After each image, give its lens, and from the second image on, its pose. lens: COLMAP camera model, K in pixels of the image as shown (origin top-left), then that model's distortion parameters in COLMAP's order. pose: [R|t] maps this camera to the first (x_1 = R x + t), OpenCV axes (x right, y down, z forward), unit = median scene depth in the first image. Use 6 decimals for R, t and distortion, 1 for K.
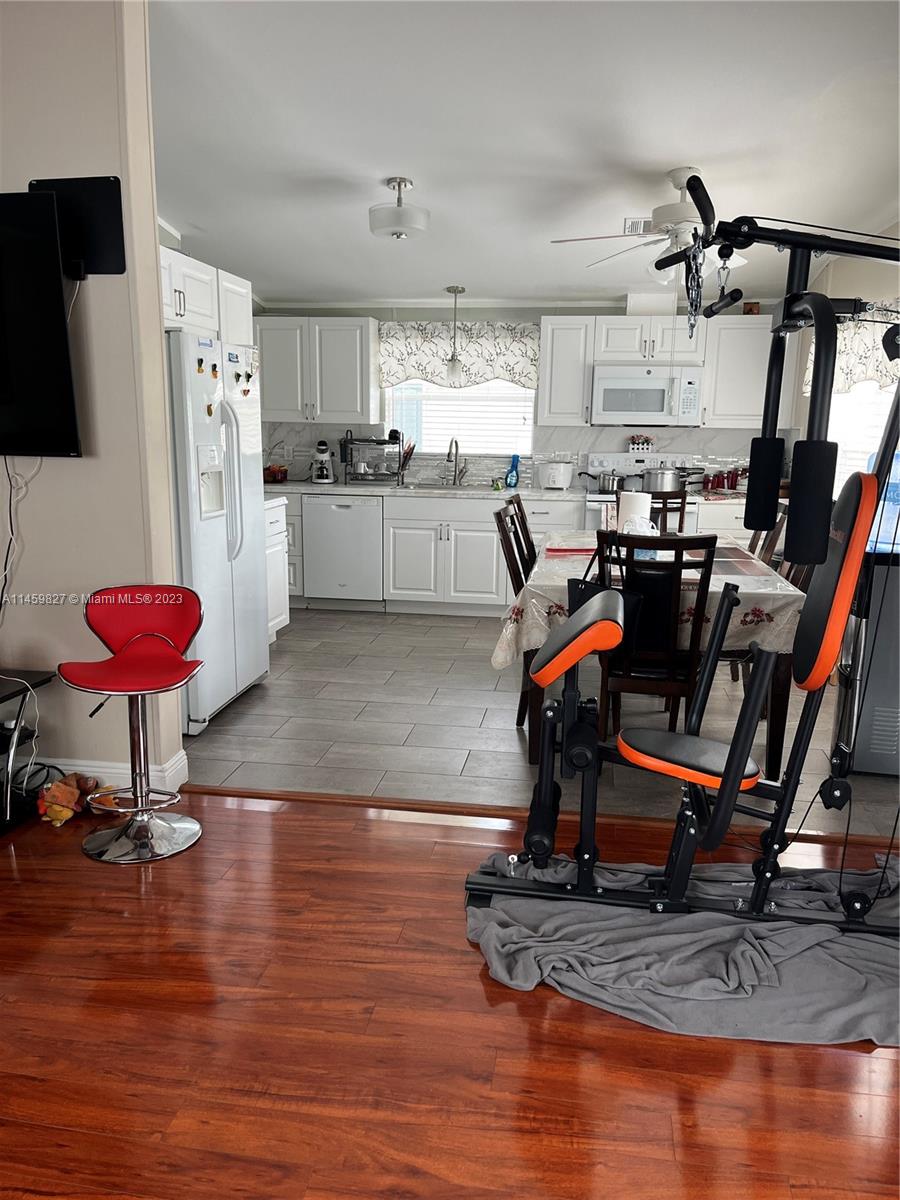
lens RADIAL K [[908.8, 0, 453.3], [0, 908.8, 609.7], [0, 0, 1]] dist [0.055883, -0.084873]
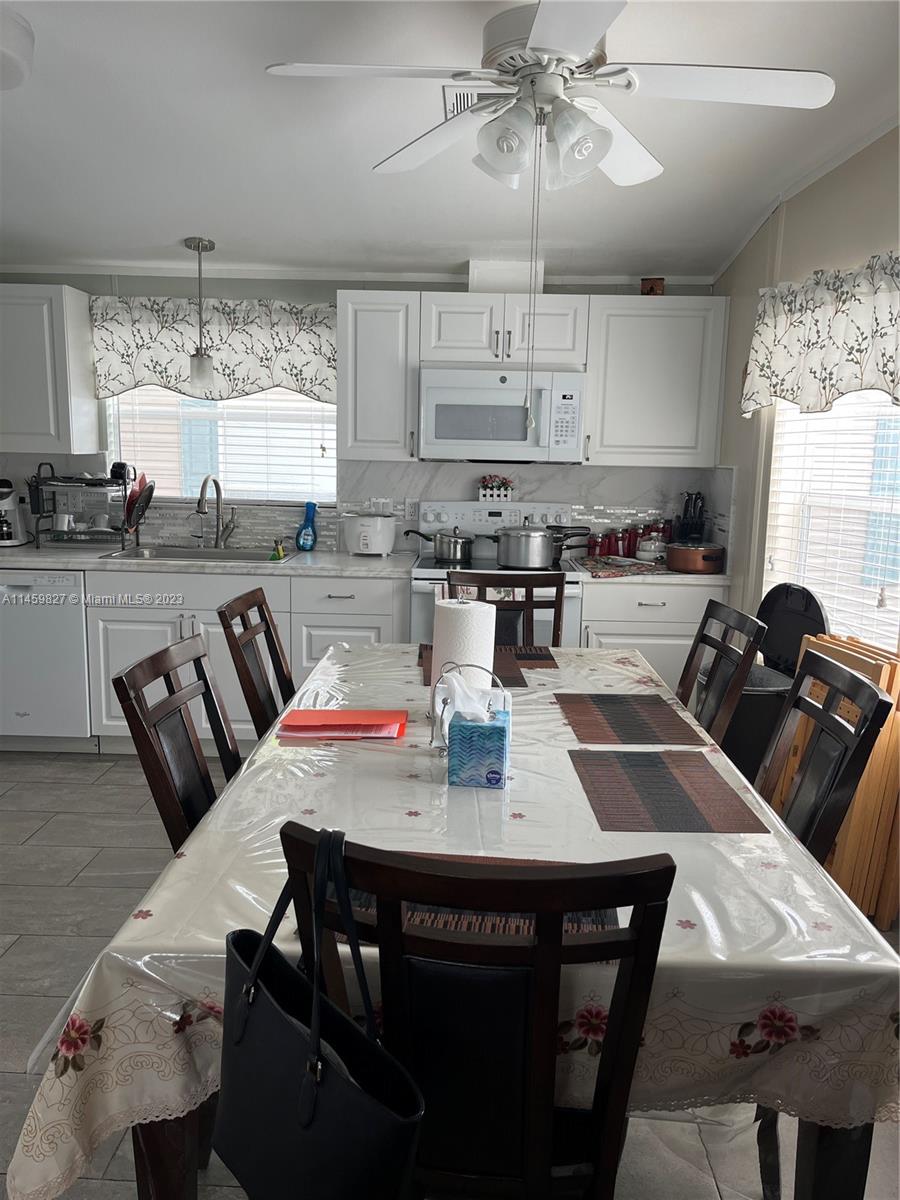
lens RADIAL K [[908.3, 0, 450.7], [0, 908.3, 607.3], [0, 0, 1]] dist [0.053367, -0.072659]
pose [[0.992030, -0.013943, 0.125229, 0.088664], [0.017900, 0.999373, -0.030534, -0.075172], [-0.124725, 0.032532, 0.991658, 0.348546]]
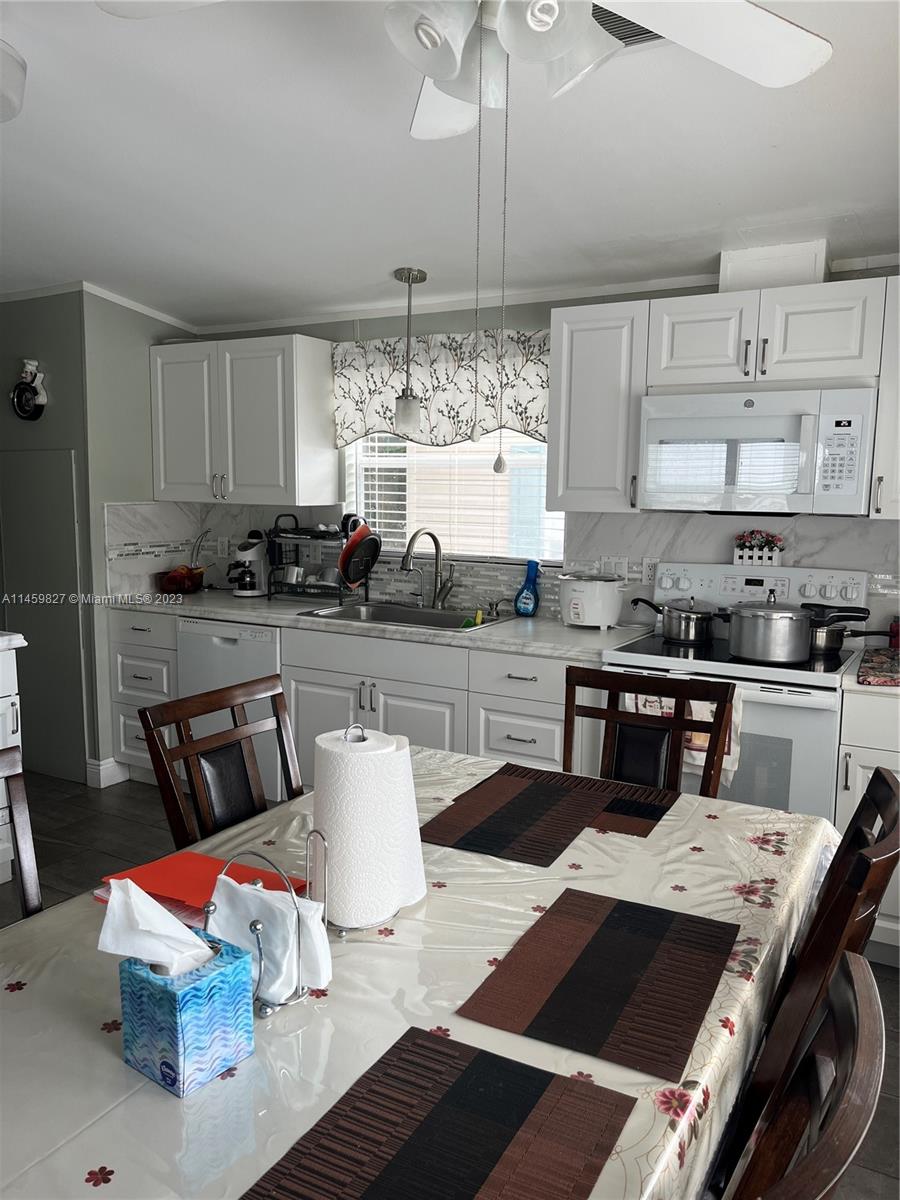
lens RADIAL K [[908.3, 0, 450.7], [0, 908.3, 607.3], [0, 0, 1]] dist [0.053367, -0.072659]
pose [[0.932238, 0.044766, -0.359067, 0.231478], [-0.072244, 0.995365, -0.063470, -0.105942], [0.354561, 0.085109, 0.931151, 0.478881]]
